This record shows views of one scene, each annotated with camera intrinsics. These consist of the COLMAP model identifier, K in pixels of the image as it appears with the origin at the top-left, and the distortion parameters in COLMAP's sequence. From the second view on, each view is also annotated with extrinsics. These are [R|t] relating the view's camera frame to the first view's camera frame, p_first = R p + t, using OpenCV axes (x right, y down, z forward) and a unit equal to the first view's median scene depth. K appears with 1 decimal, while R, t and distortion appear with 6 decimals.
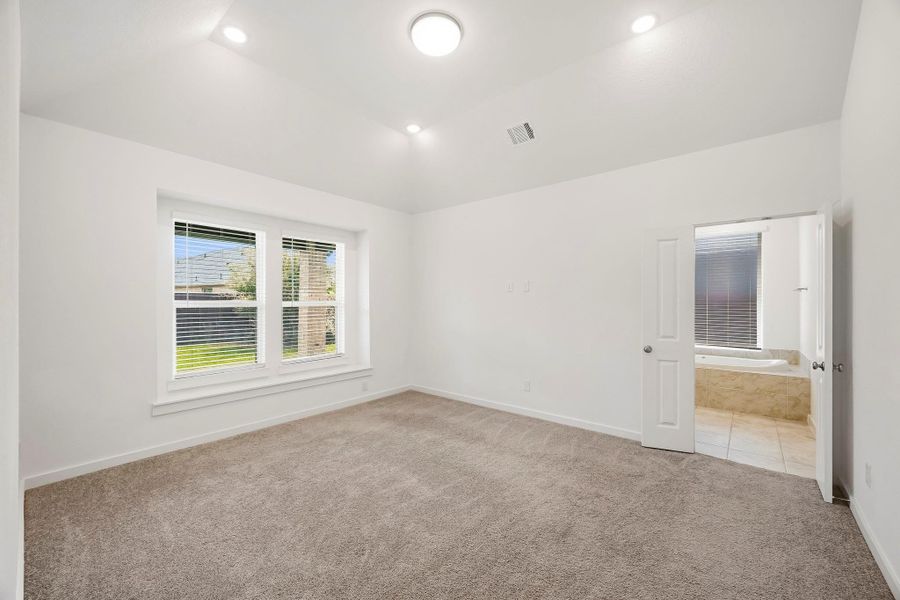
lens RADIAL K [[355.5, 0, 452.0], [0, 355.5, 299.0], [0, 0, 1]] dist [-0.000603, -0.000142]
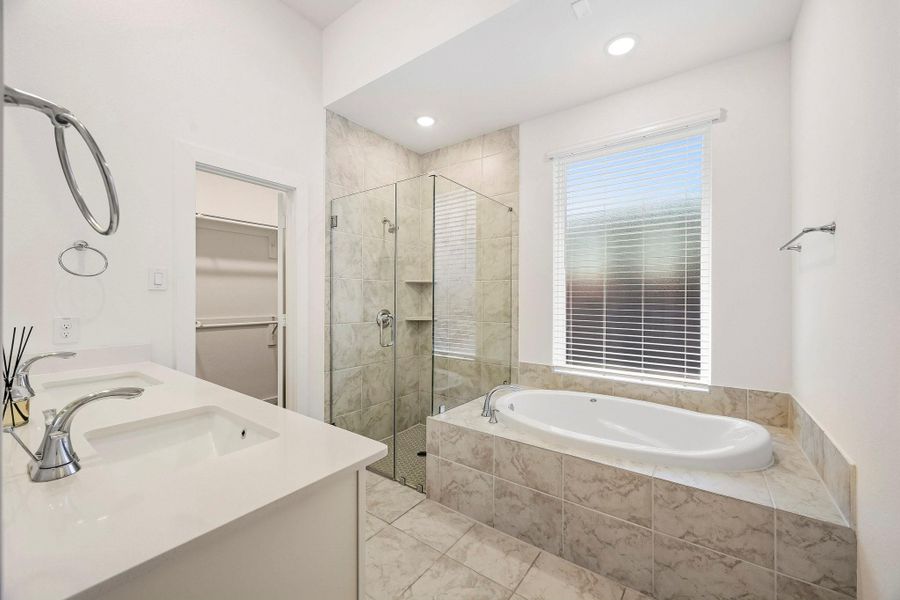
lens RADIAL K [[355.5, 0, 452.0], [0, 355.5, 299.0], [0, 0, 1]] dist [-0.000603, -0.000142]
pose [[0.997865, 0.001633, 0.065286, 0.600898], [-0.002862, 0.999821, 0.018725, 0.028037], [-0.065244, -0.018872, 0.997691, 0.668535]]
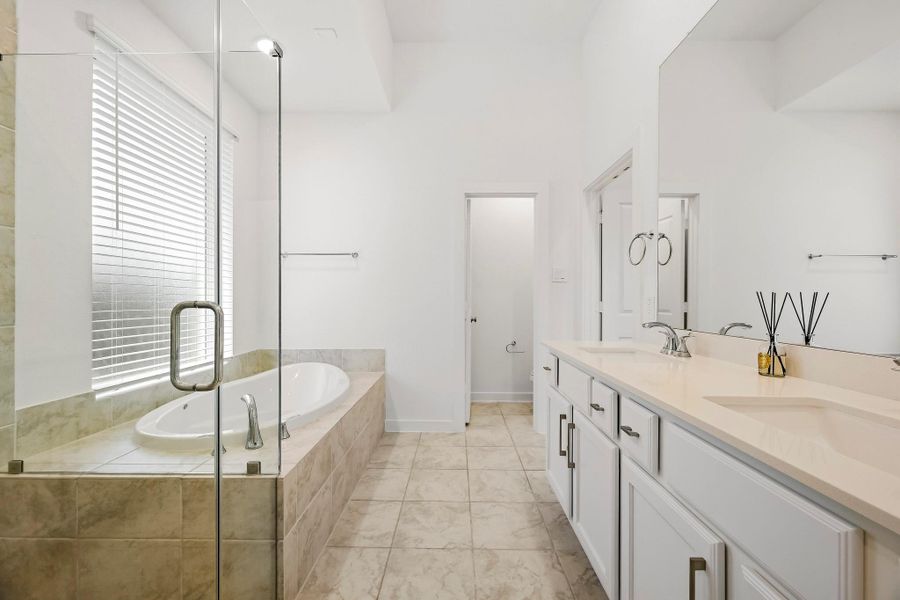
lens RADIAL K [[359.7, 0, 450.0], [0, 359.7, 300.0], [0, 0, 1]] dist [0.001116, 0.000126]
pose [[-0.632849, -0.002060, 0.774272, 0.286642], [-0.013073, 0.999882, -0.008025, 0.062827], [-0.774165, -0.015201, -0.632801, 1.255295]]
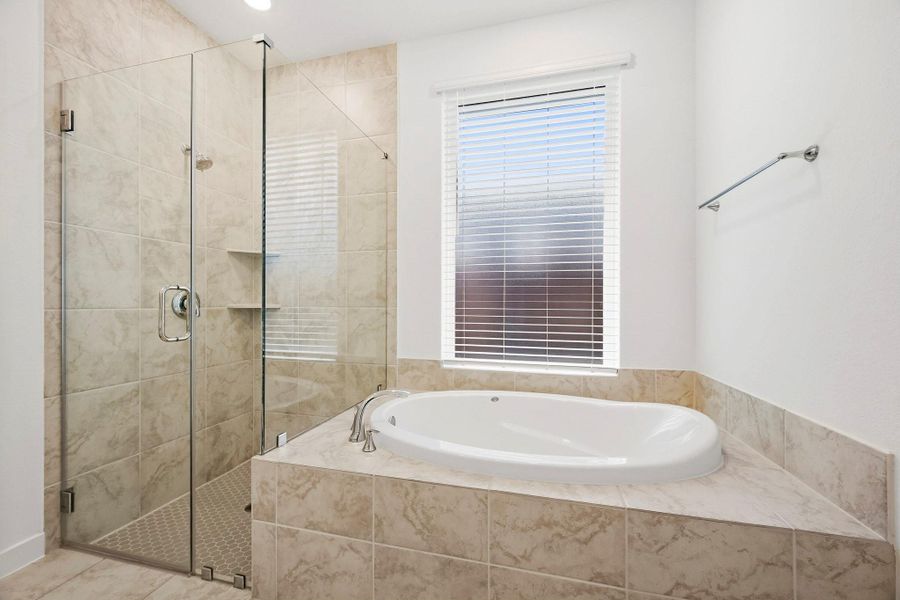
lens RADIAL K [[357.5, 0, 450.9], [0, 357.5, 304.6], [0, 0, 1]] dist [0.000227, 0.000005]
pose [[0.902026, -0.002393, 0.431676, 0.619456], [-0.006862, 0.999779, 0.019881, 0.072664], [-0.431628, -0.020895, 0.901810, 0.839212]]
